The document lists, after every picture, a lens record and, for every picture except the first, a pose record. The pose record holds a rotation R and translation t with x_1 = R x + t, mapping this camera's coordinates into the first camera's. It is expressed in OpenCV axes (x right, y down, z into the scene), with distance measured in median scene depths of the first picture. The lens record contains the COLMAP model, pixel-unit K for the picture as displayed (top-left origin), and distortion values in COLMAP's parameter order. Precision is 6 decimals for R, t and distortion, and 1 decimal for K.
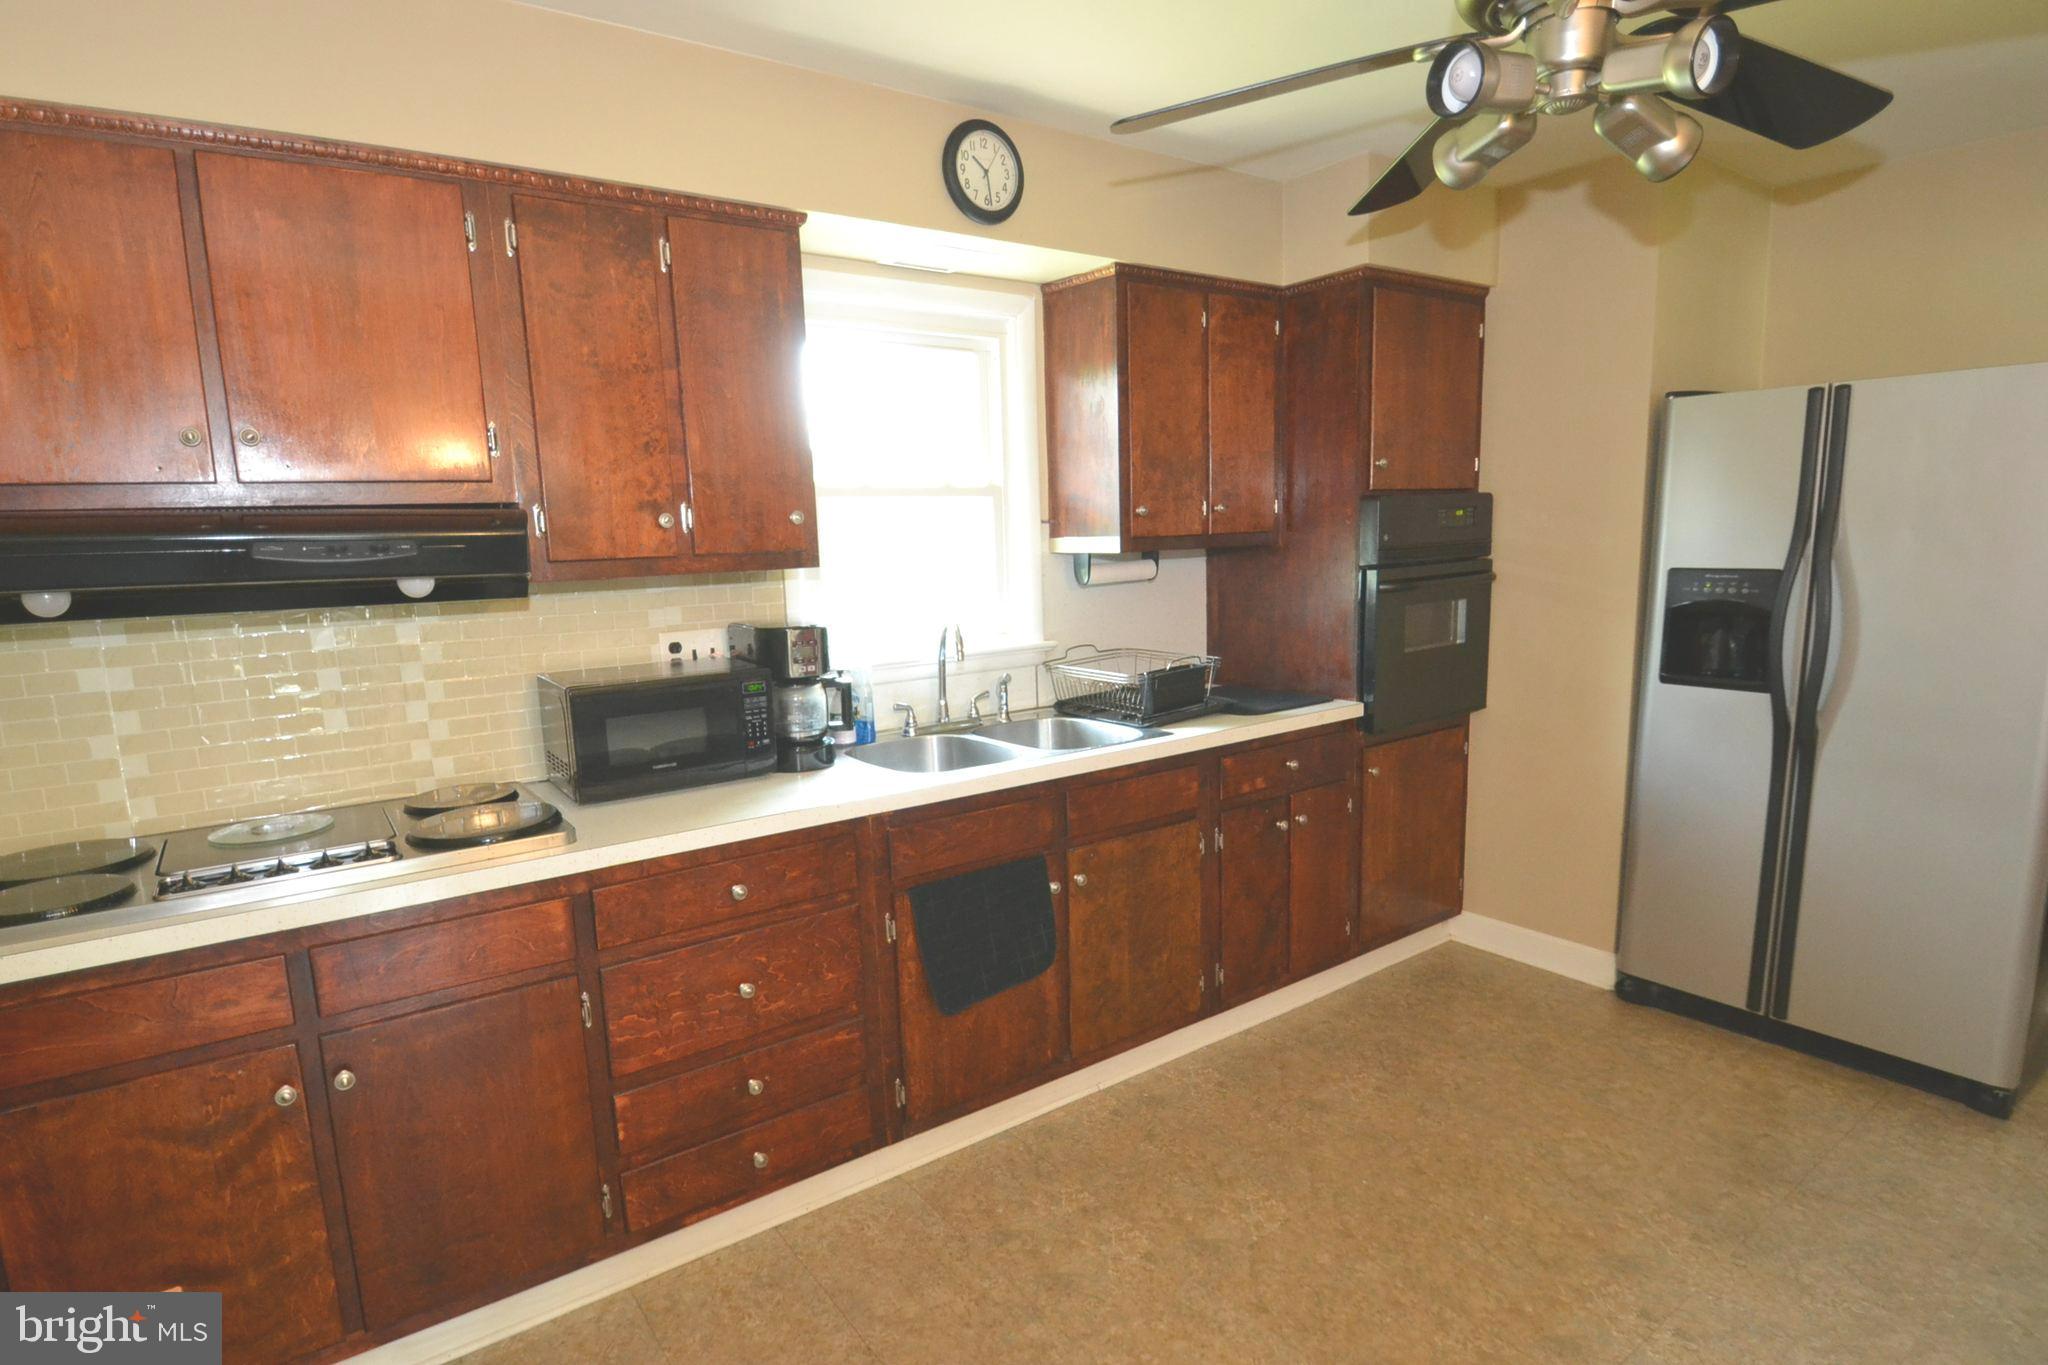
lens RADIAL K [[1048.0, 0, 1016.6], [0, 1048.0, 688.9], [0, 0, 1]] dist [-0.021011, -0.000824]
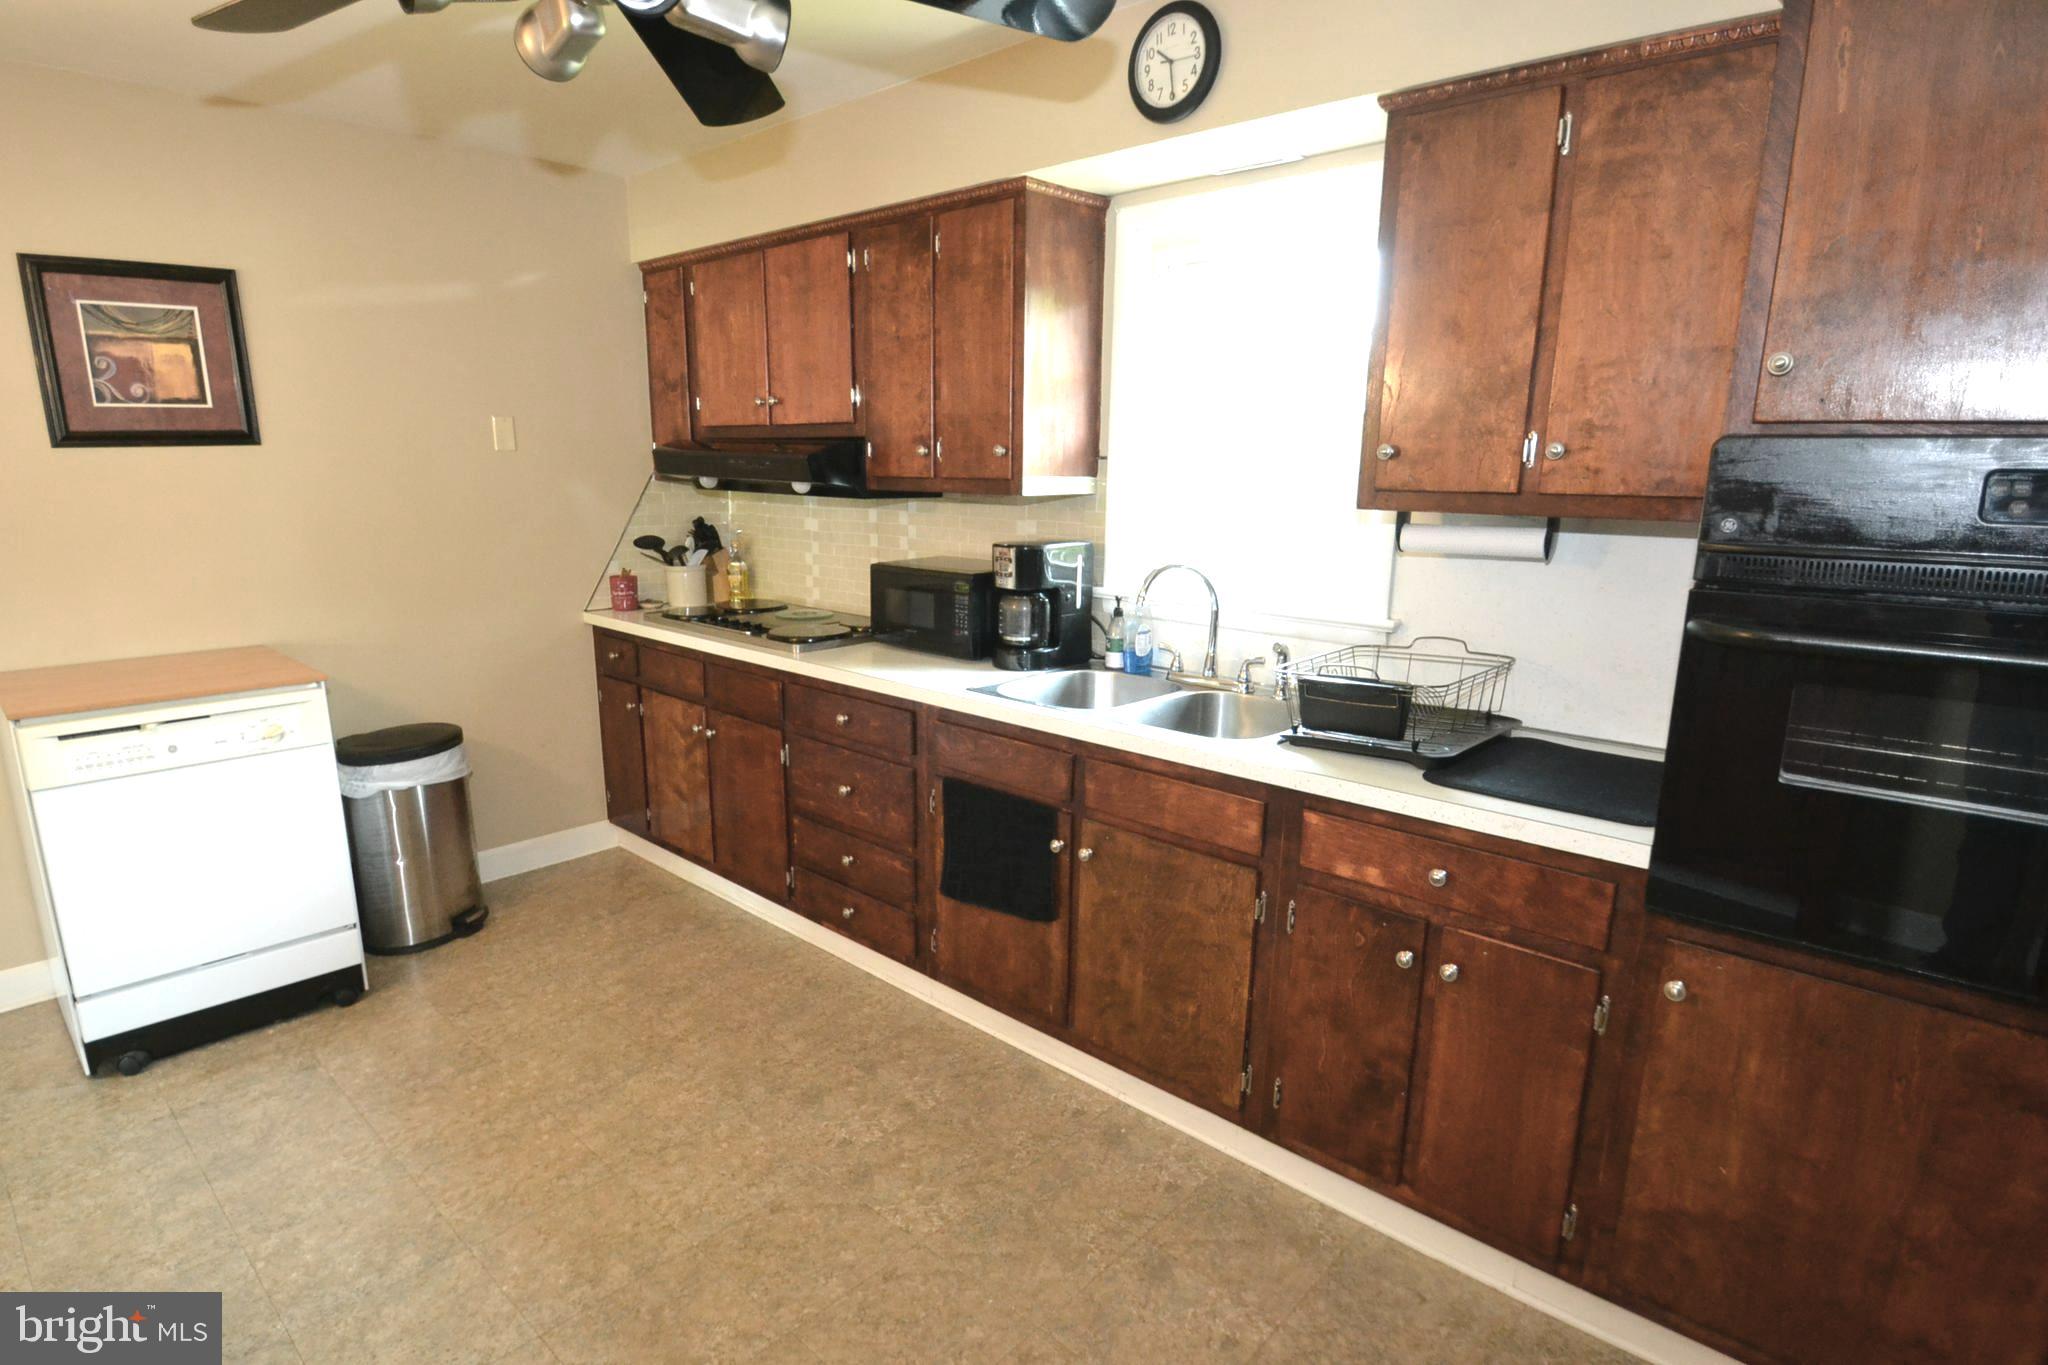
lens RADIAL K [[1093.5, 0, 1023.9], [0, 1093.5, 700.2], [0, 0, 1]] dist [-0.020729, -0.003001]
pose [[0.201181, 0.246188, -0.948113, 0.948977], [-0.158153, 0.963367, 0.216590, -0.152701], [0.966703, 0.106373, 0.232747, 0.719137]]
